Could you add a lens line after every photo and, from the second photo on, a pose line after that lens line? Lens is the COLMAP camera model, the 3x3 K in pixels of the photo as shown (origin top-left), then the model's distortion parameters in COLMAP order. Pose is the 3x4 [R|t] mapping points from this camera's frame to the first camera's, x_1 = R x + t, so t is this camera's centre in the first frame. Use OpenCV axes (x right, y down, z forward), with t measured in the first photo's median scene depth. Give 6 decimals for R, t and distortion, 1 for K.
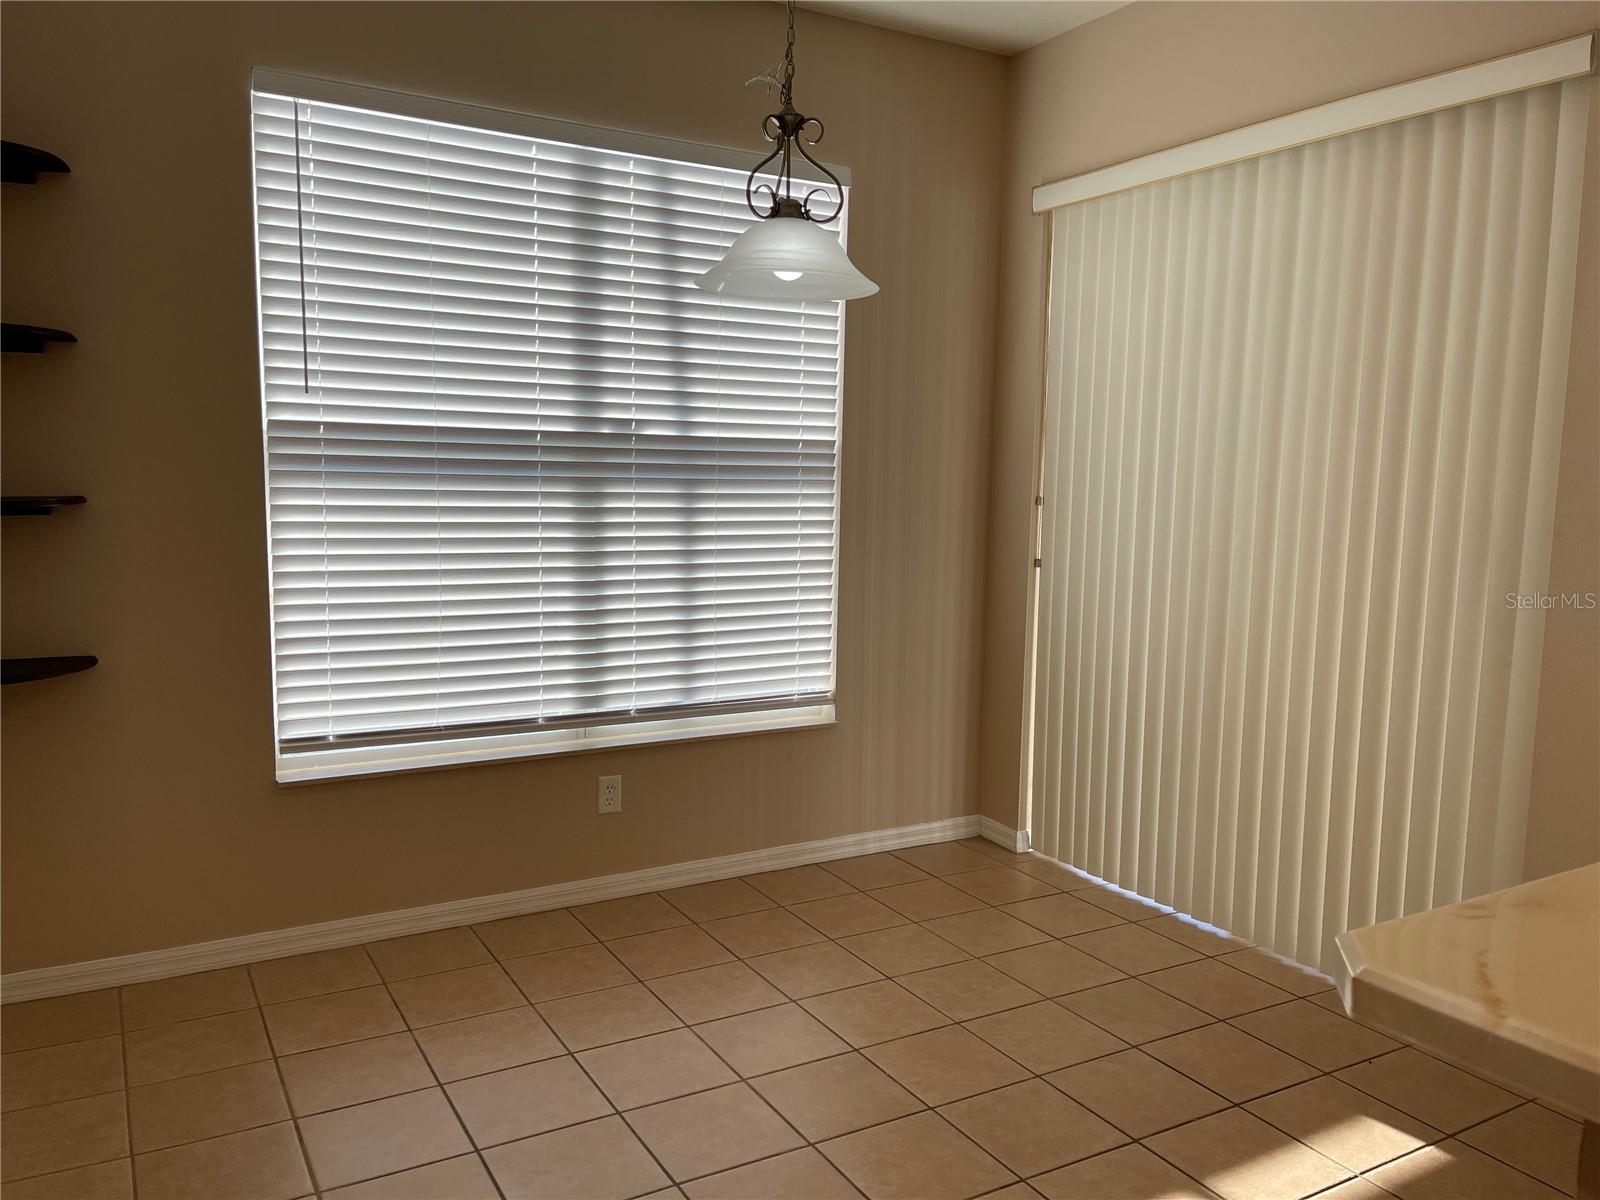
lens RADIAL K [[1222.8, 0, 799.5], [0, 1222.8, 612.0], [0, 0, 1]] dist [0.047094, -0.067341]
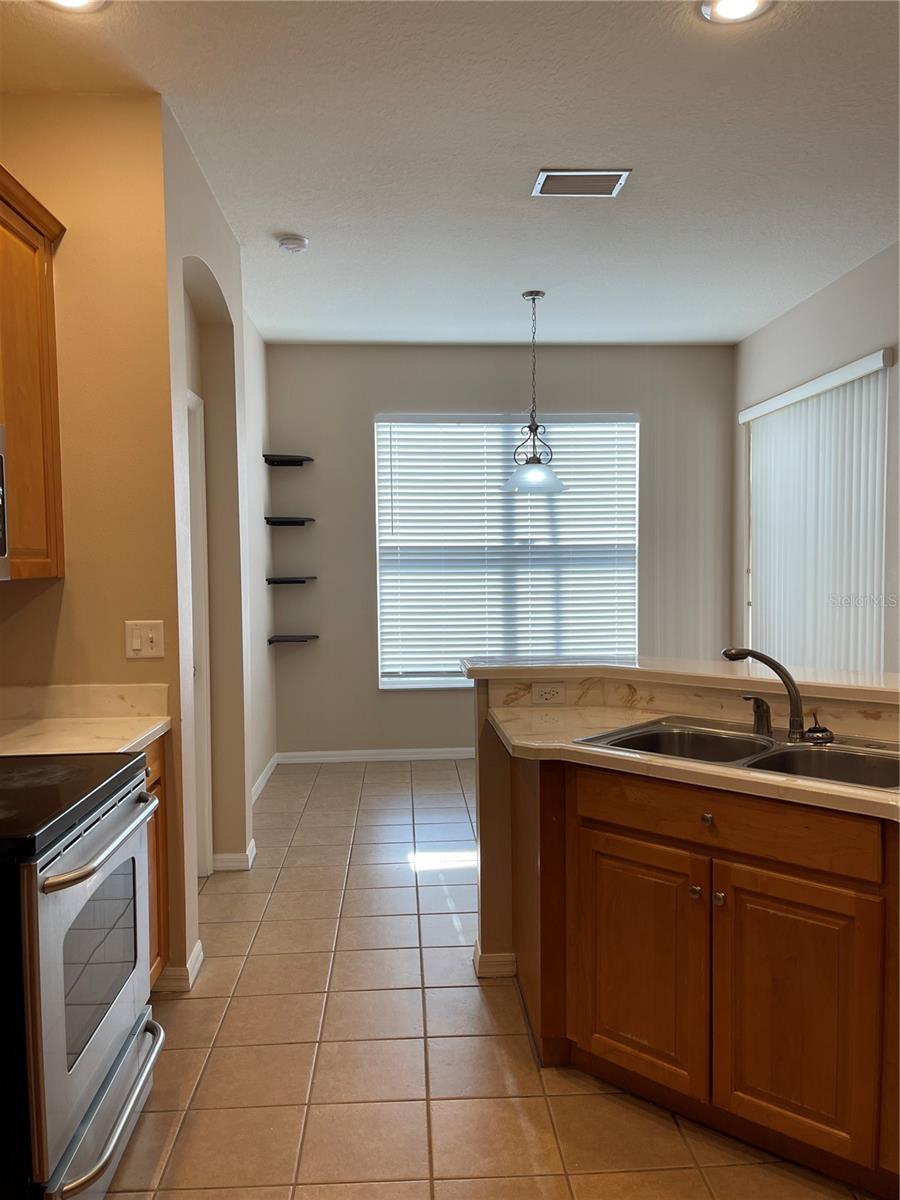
lens RADIAL K [[917.1, 0, 450.4], [0, 917.1, 599.4], [0, 0, 1]] dist [0.047094, -0.067341]
pose [[0.889422, -0.008424, -0.457010, 0.502397], [-0.024947, 0.997445, -0.066937, 0.069145], [0.456406, 0.070937, 0.886939, -0.544111]]
